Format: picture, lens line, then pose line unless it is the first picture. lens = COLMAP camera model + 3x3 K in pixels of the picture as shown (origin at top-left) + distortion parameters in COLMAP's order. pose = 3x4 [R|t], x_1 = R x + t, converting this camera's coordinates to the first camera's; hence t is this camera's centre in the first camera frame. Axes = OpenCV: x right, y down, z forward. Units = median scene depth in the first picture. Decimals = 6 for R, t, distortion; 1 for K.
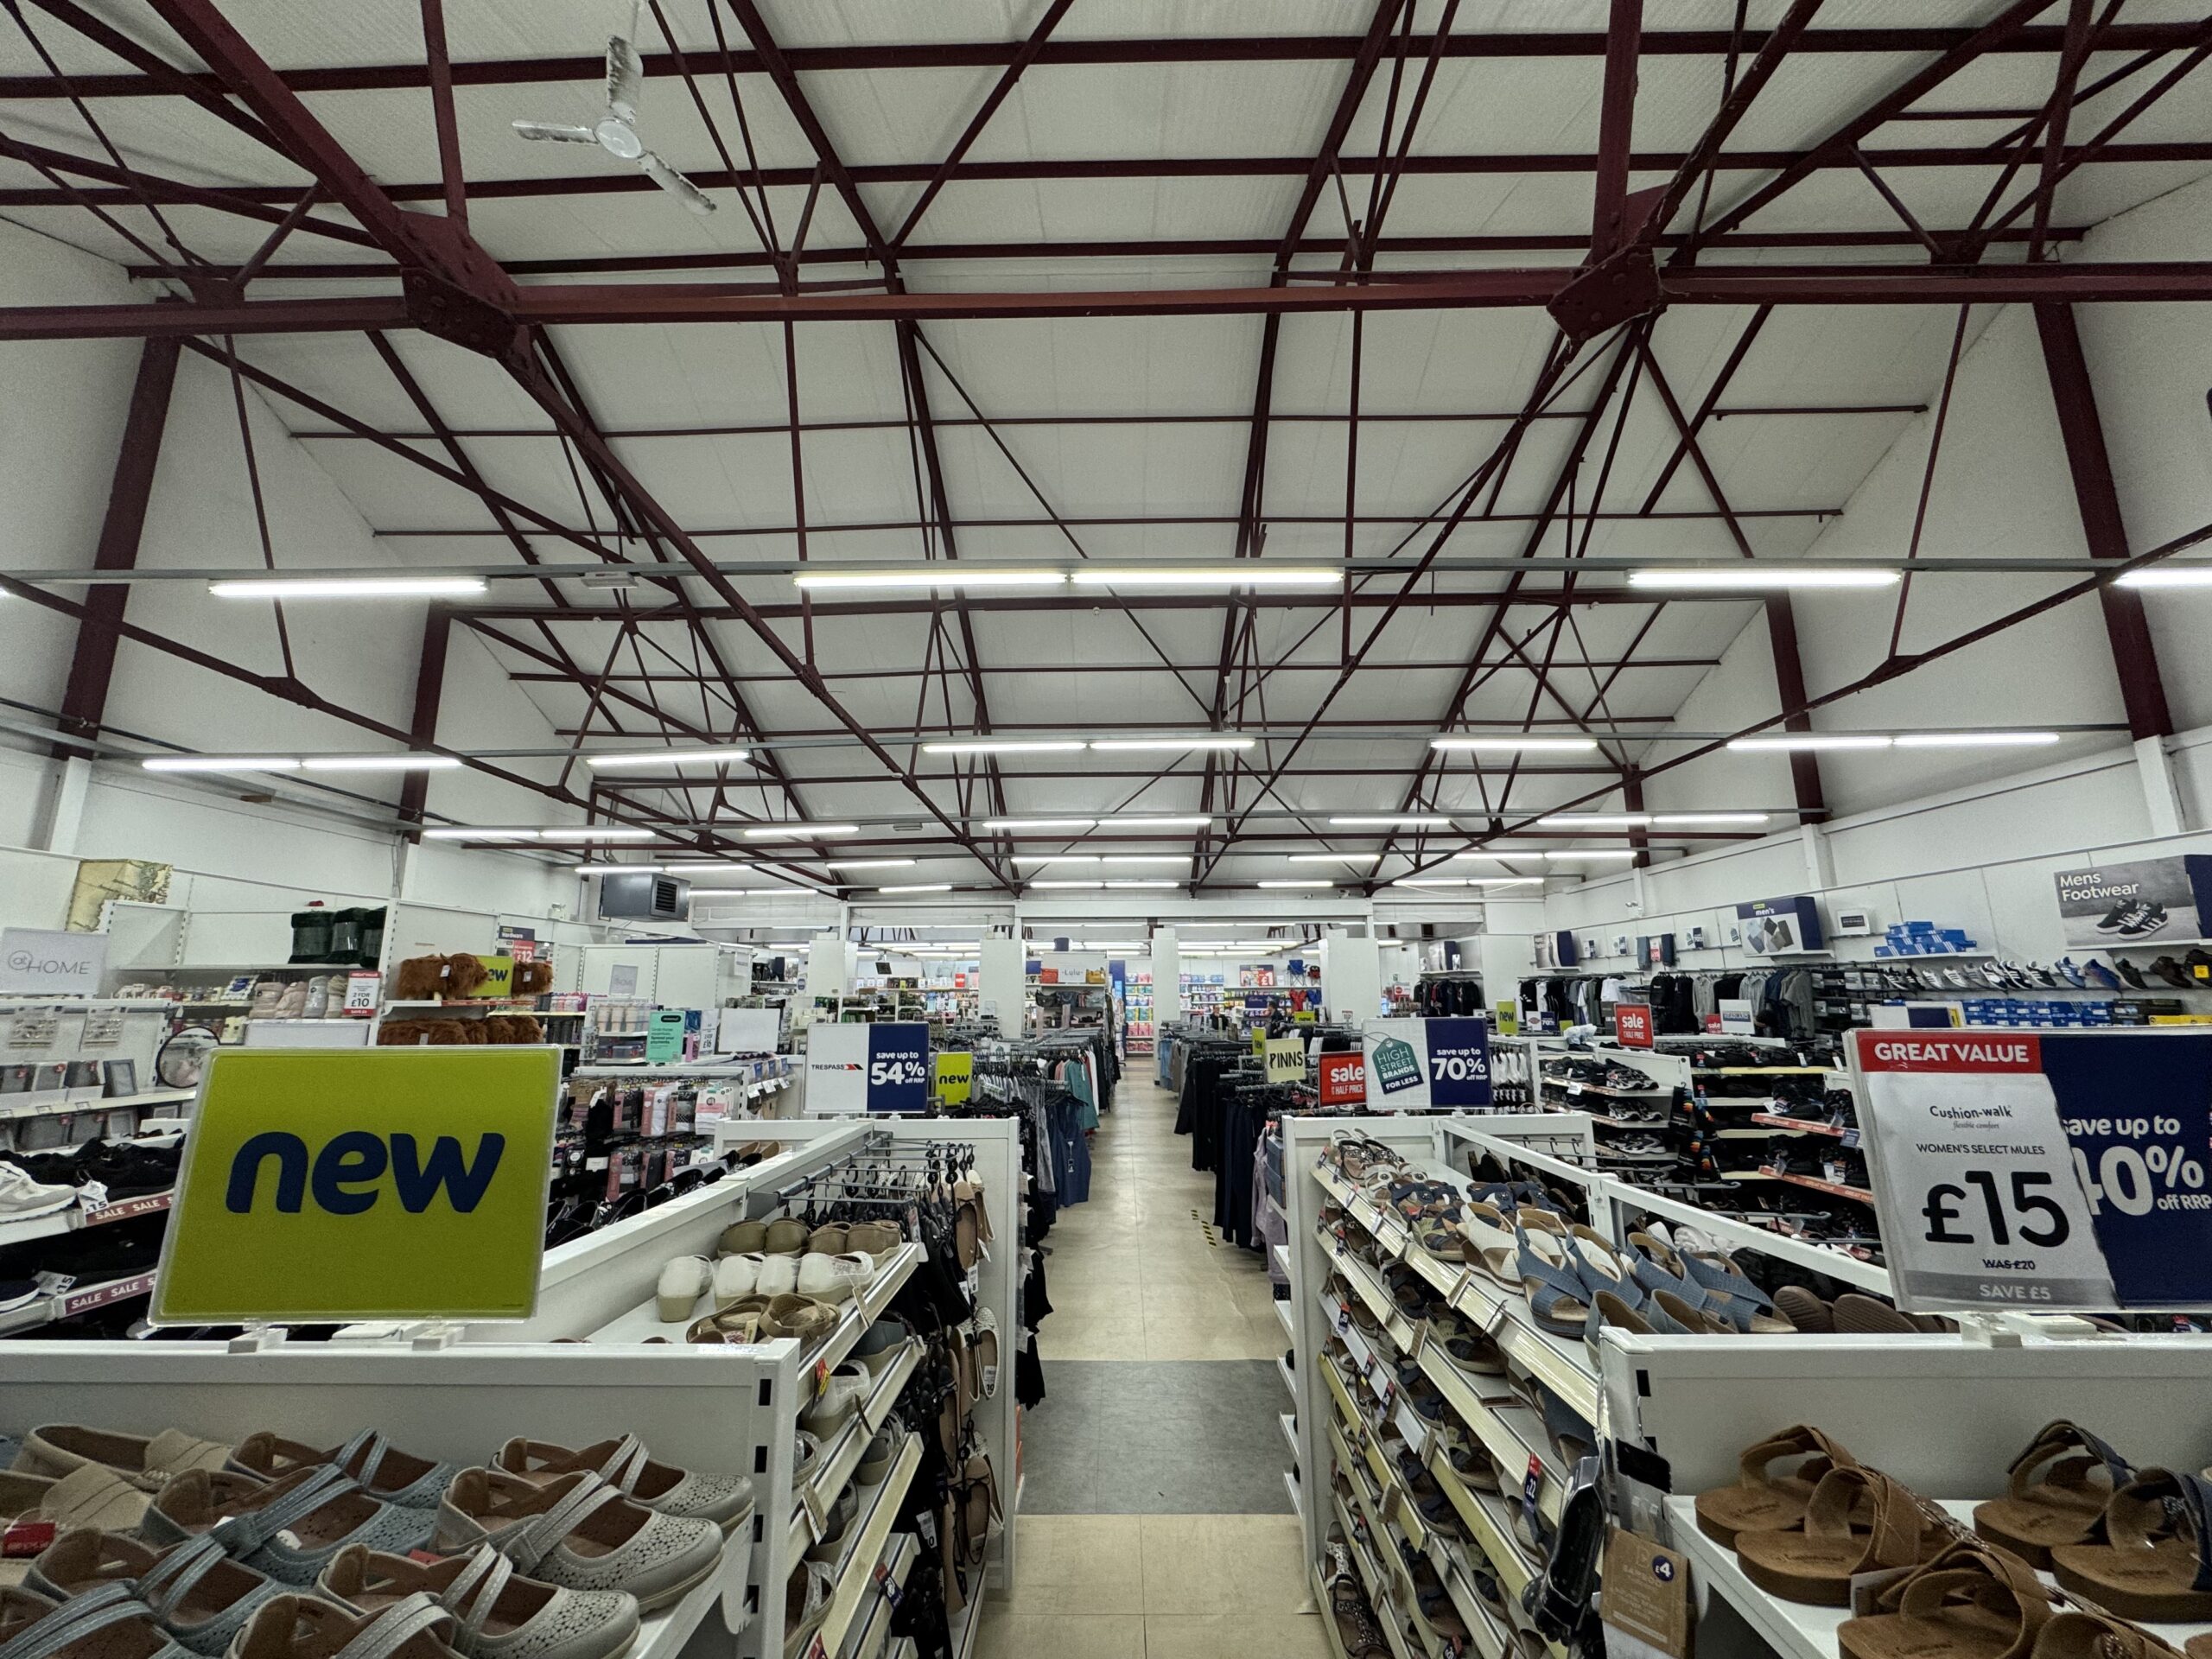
lens RADIAL K [[885.7, 0, 1100.3], [0, 885.7, 834.0], [0, 0, 1]] dist [-0.004234, 0.000371]
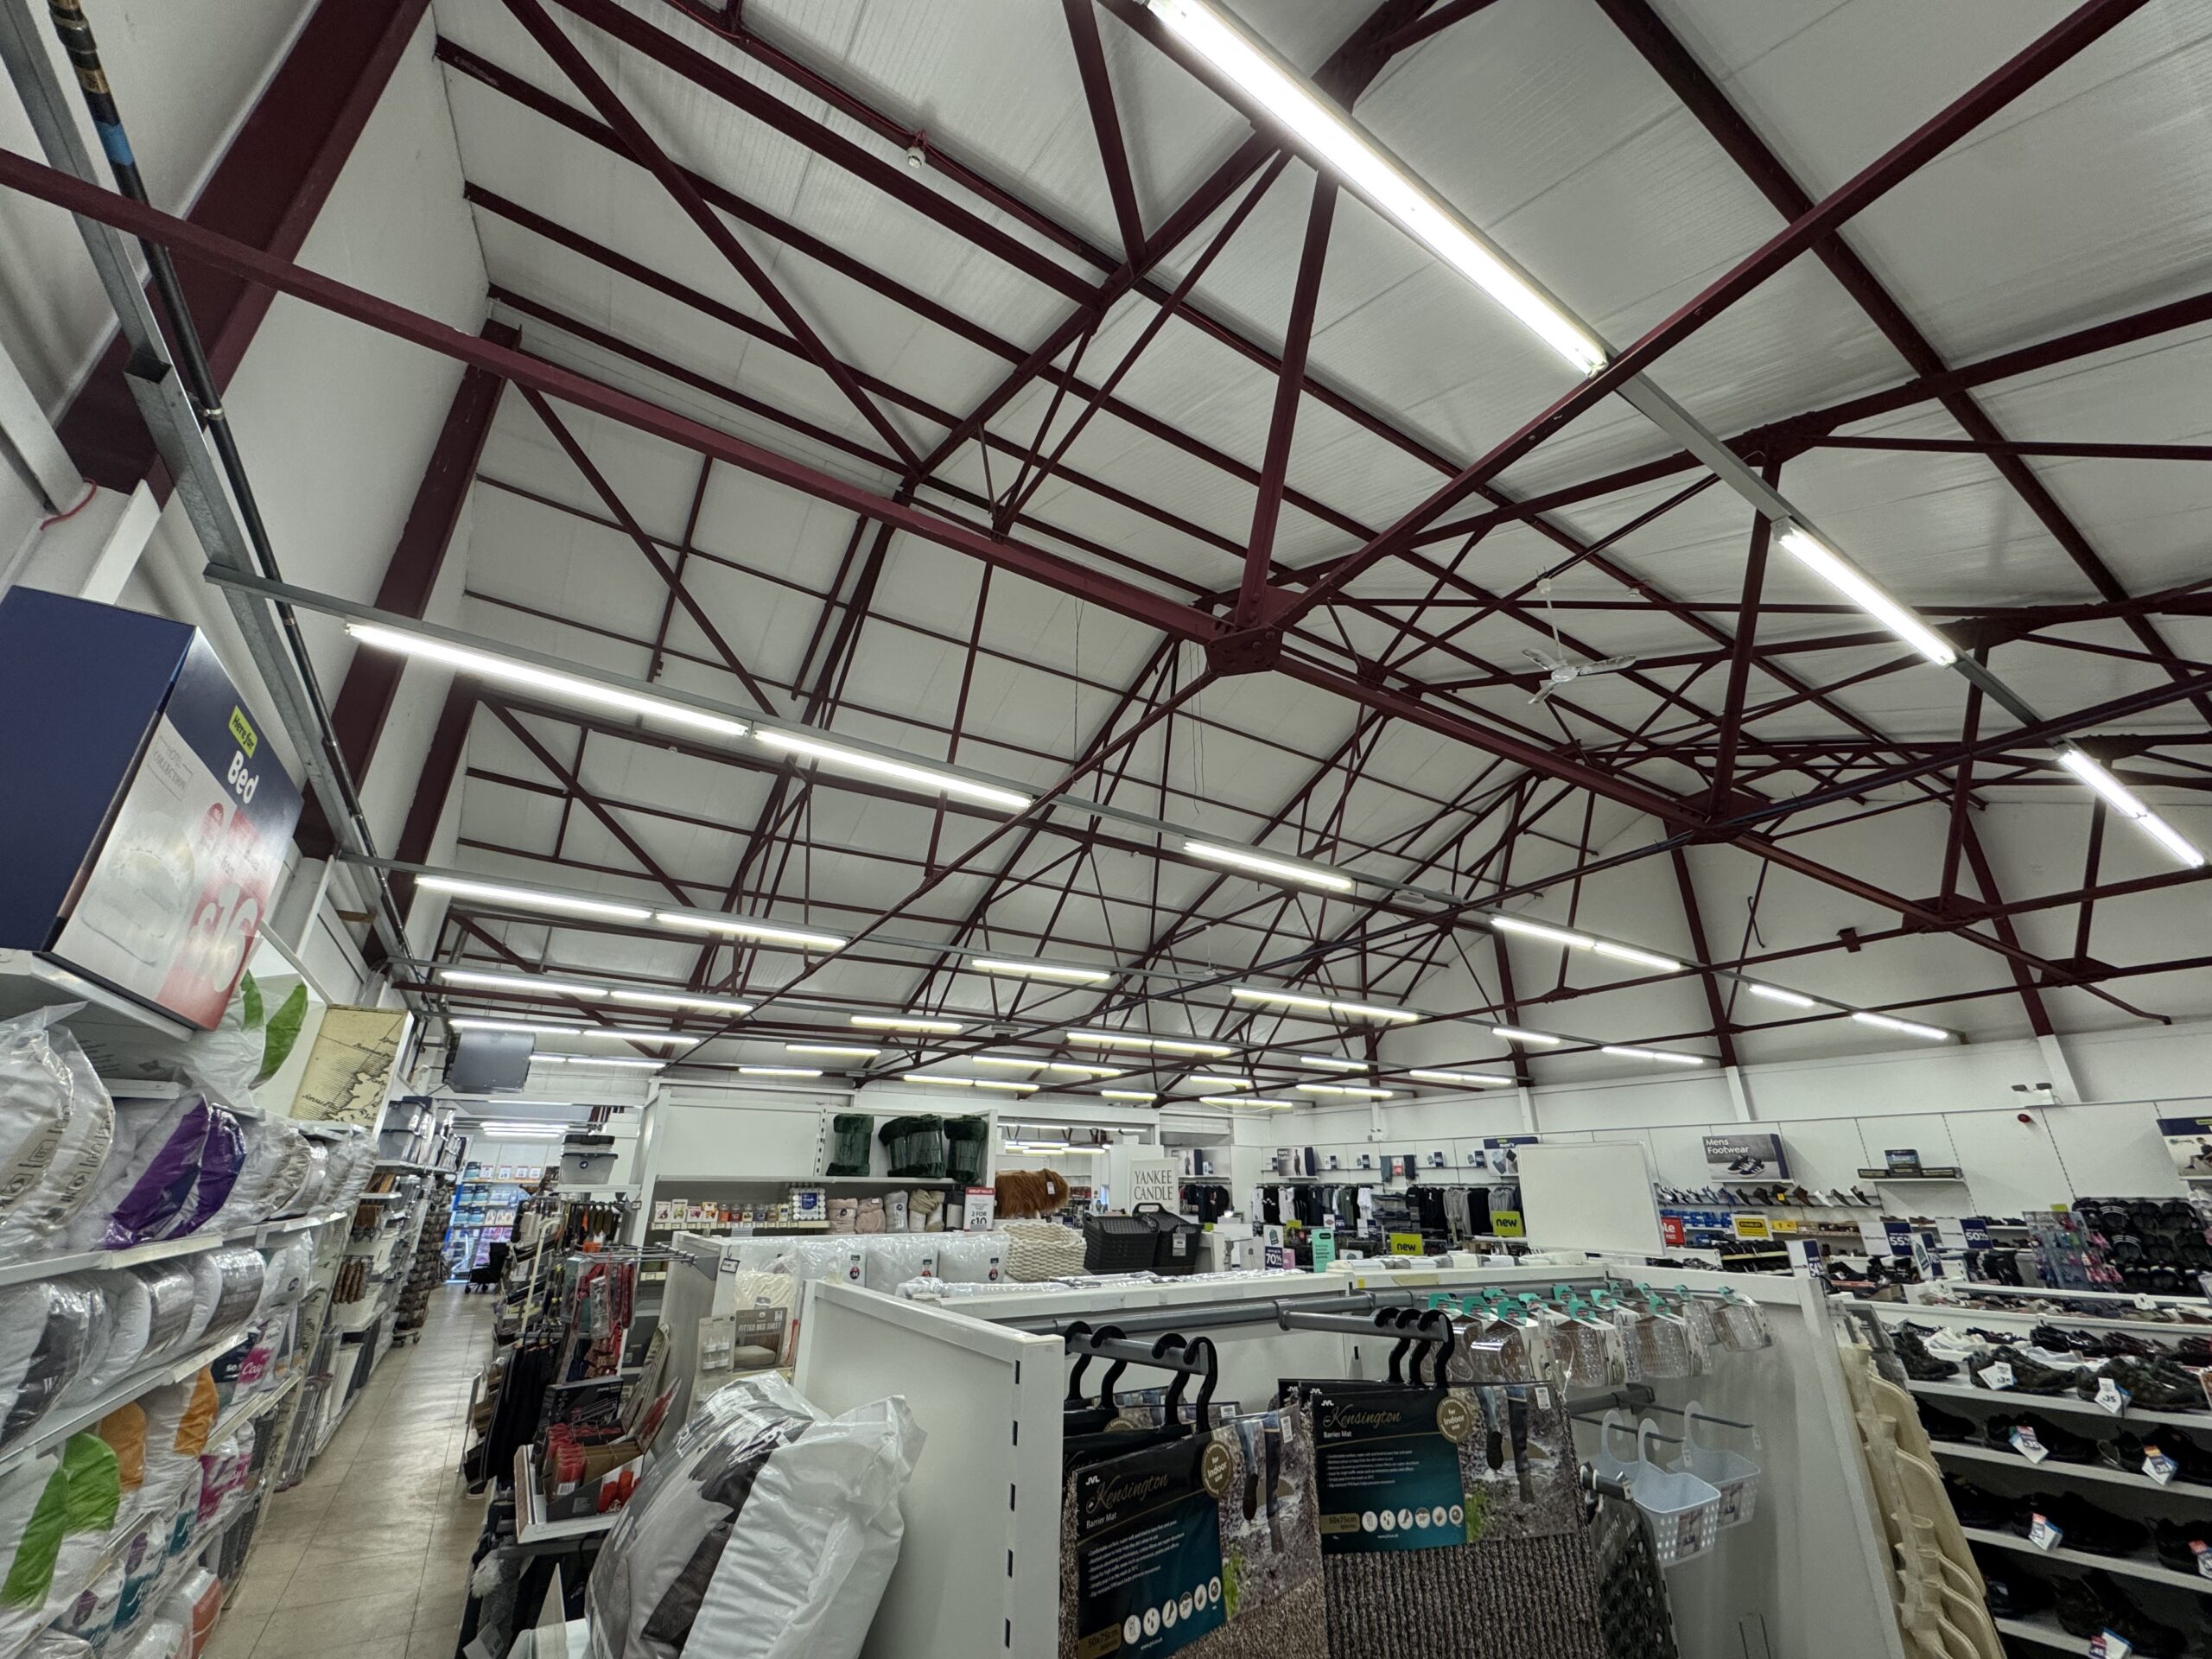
lens RADIAL K [[883.7, 0, 1098.6], [0, 883.7, 880.6], [0, 0, 1]] dist [0.000813, -0.000131]
pose [[0.852755, 0.182767, 0.489291, -0.504927], [-0.105902, 0.977824, -0.180681, -0.005500], [-0.511462, 0.102259, 0.853199, 0.022428]]
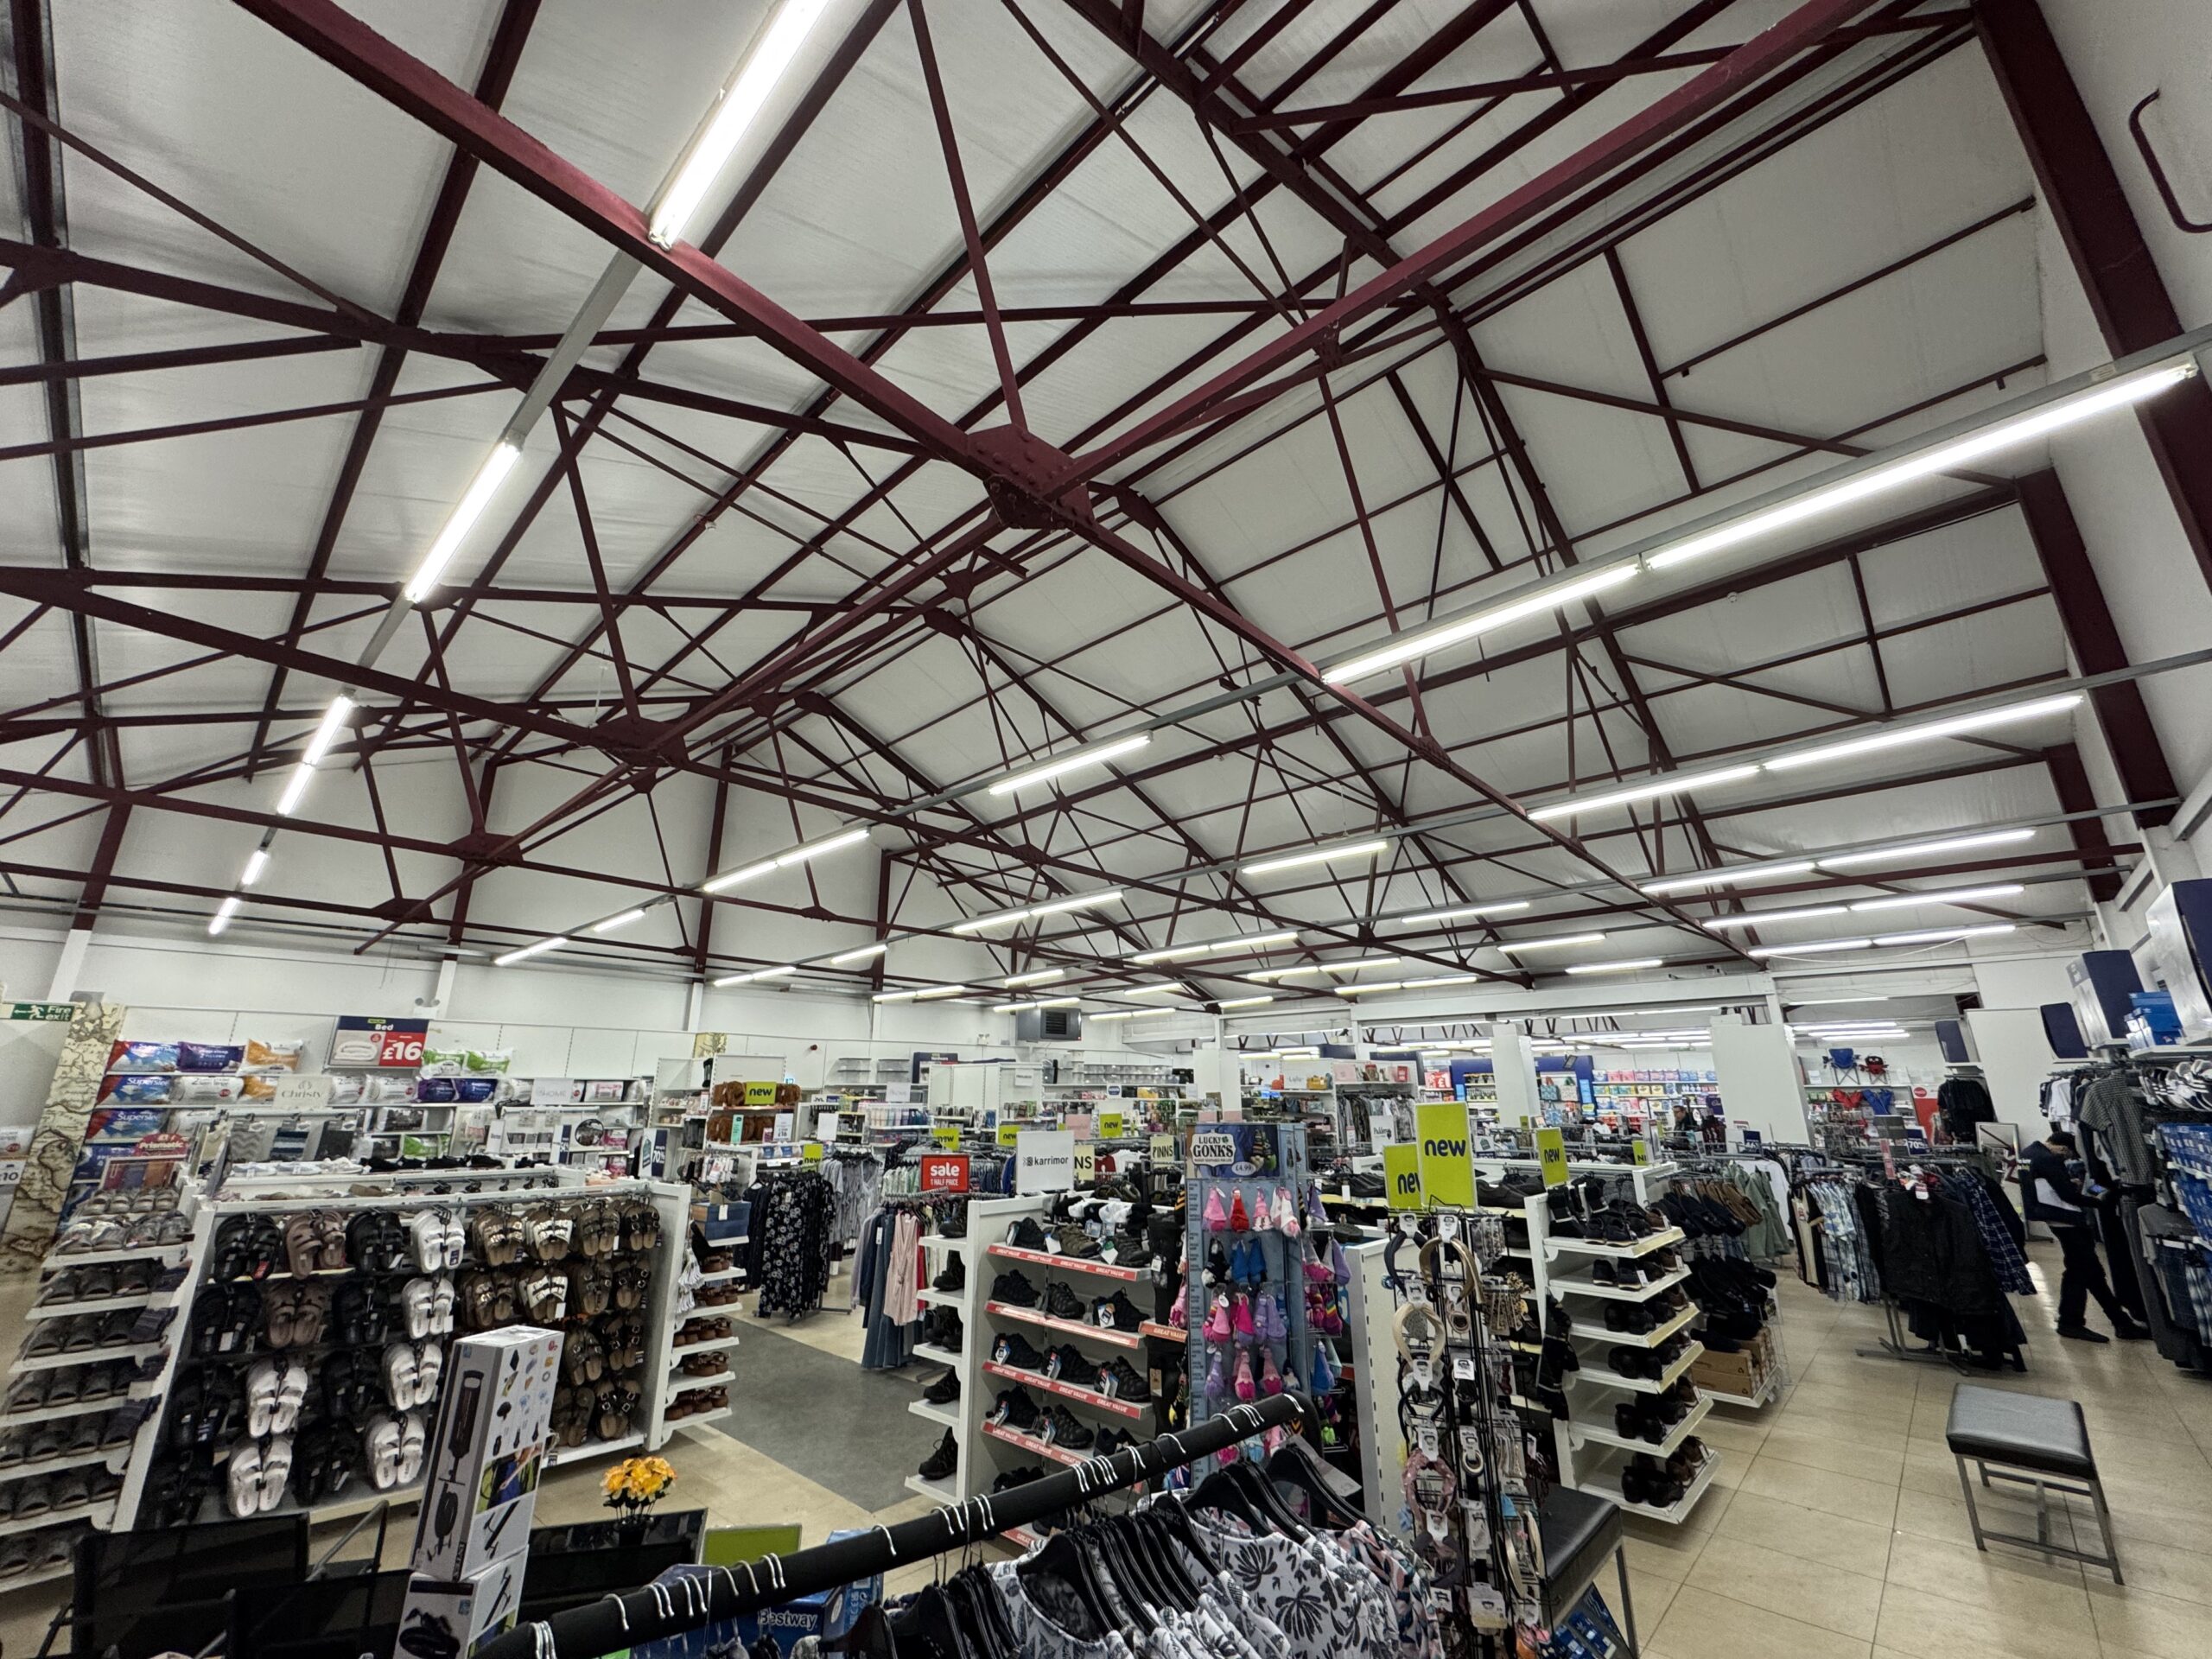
lens RADIAL K [[885.7, 0, 1107.5], [0, 885.7, 828.0], [0, 0, 1]] dist [-0.004234, 0.000371]
pose [[0.752899, -0.182475, -0.632334, 0.452256], [0.115802, 0.982535, -0.145653, -0.007517], [0.647868, 0.036436, 0.760881, 0.036882]]
